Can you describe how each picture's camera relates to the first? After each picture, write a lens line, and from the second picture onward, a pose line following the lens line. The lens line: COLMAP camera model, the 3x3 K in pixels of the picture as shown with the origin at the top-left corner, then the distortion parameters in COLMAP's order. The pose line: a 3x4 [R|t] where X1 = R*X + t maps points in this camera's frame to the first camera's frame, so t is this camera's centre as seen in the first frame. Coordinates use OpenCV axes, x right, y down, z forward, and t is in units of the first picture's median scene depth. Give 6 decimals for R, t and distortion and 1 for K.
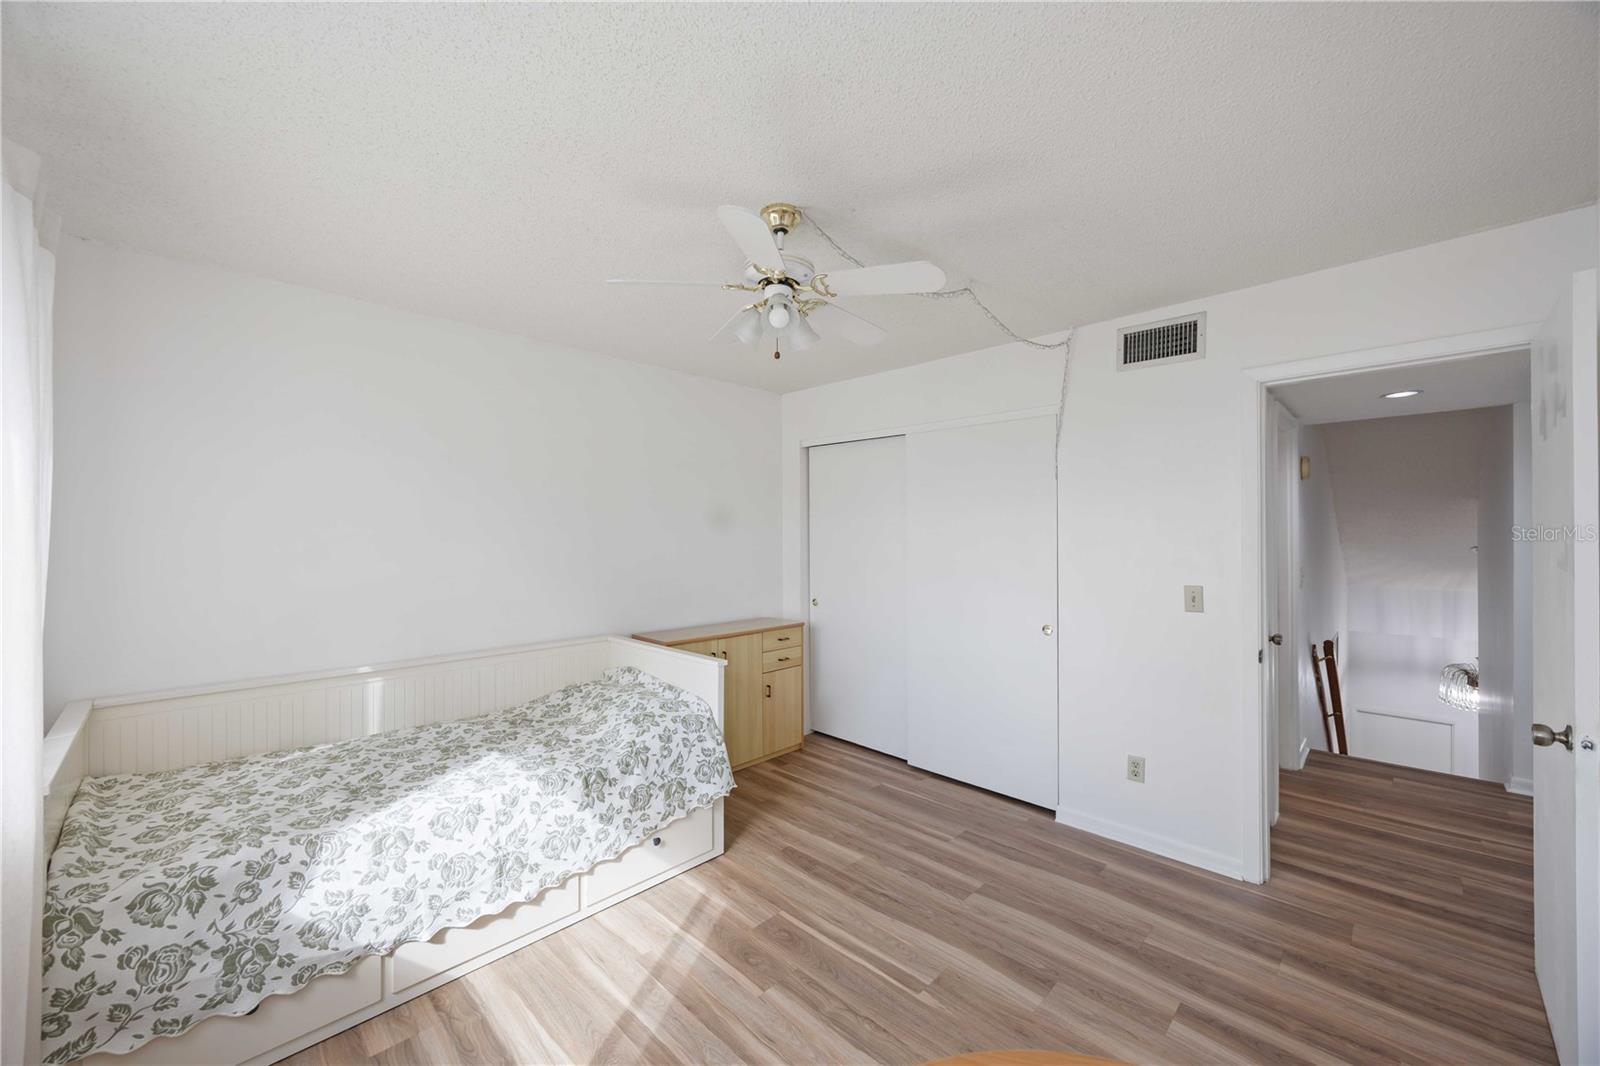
lens RADIAL K [[618.0, 0, 801.8], [0, 618.0, 531.0], [0, 0, 1]] dist [0.002264, -0.000061]
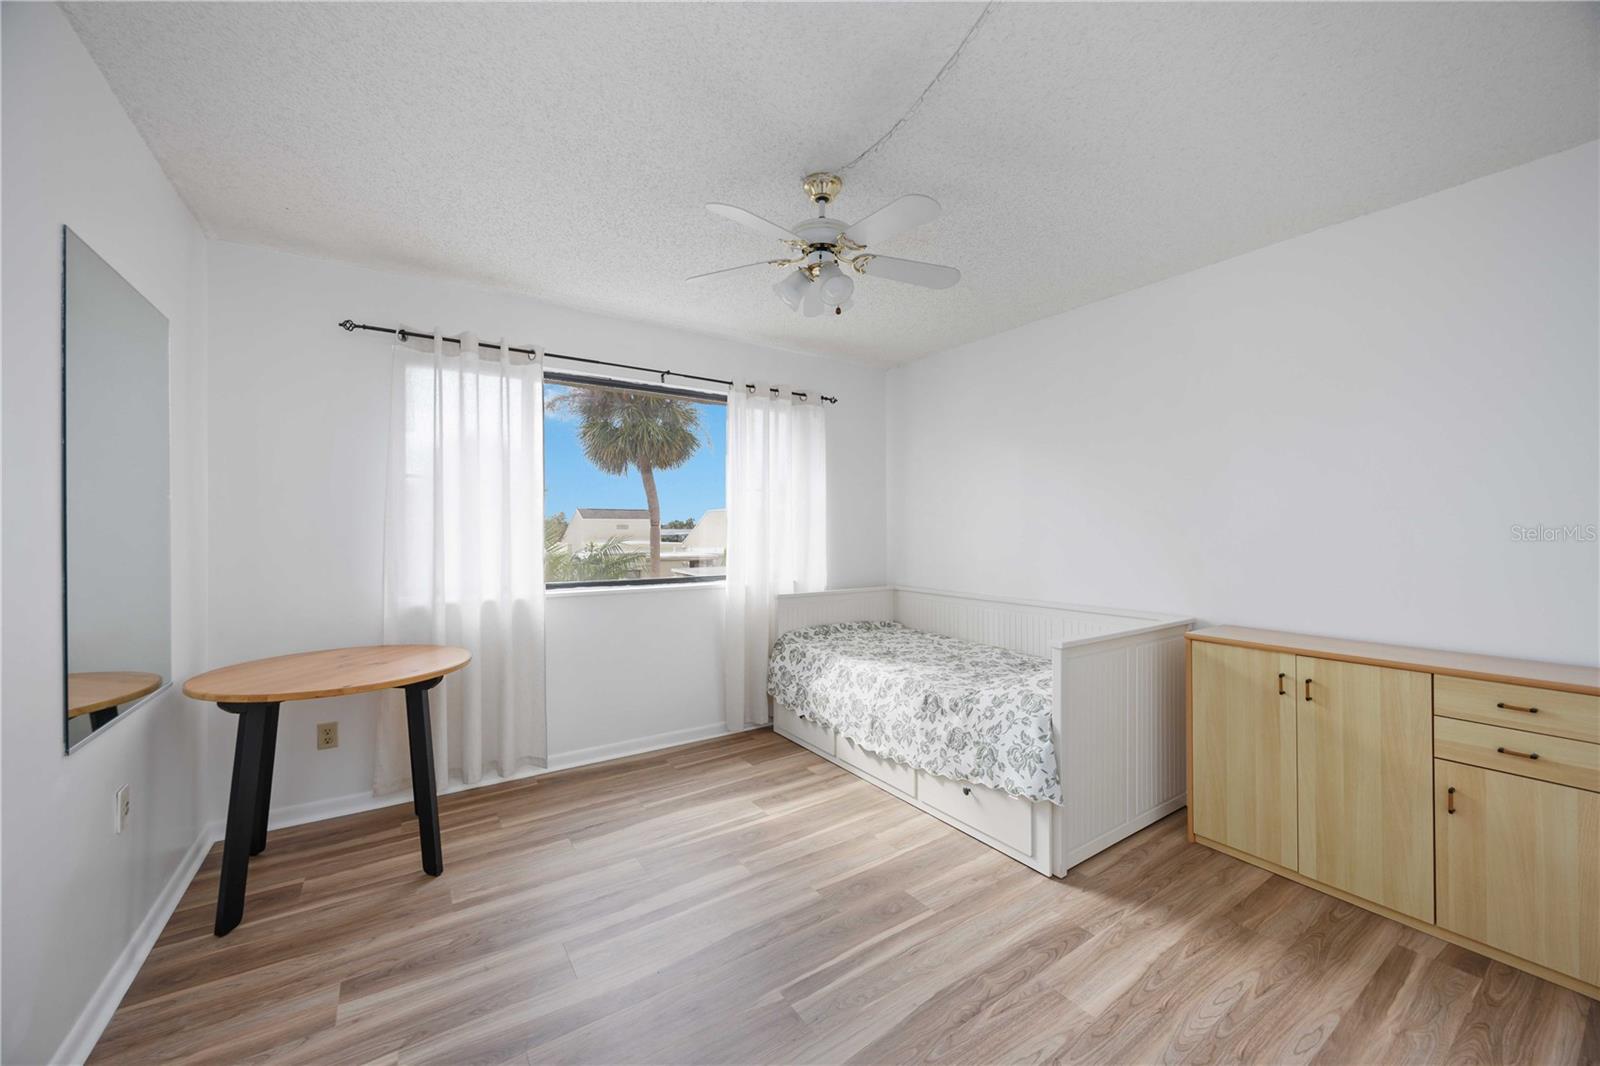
lens RADIAL K [[618.0, 0, 801.8], [0, 618.0, 531.0], [0, 0, 1]] dist [0.002264, -0.000061]
pose [[-0.210778, 0.003234, -0.977529, 0.877942], [0.008073, 0.999966, 0.001568, 0.076938], [0.977501, -0.007561, -0.210797, 1.029337]]
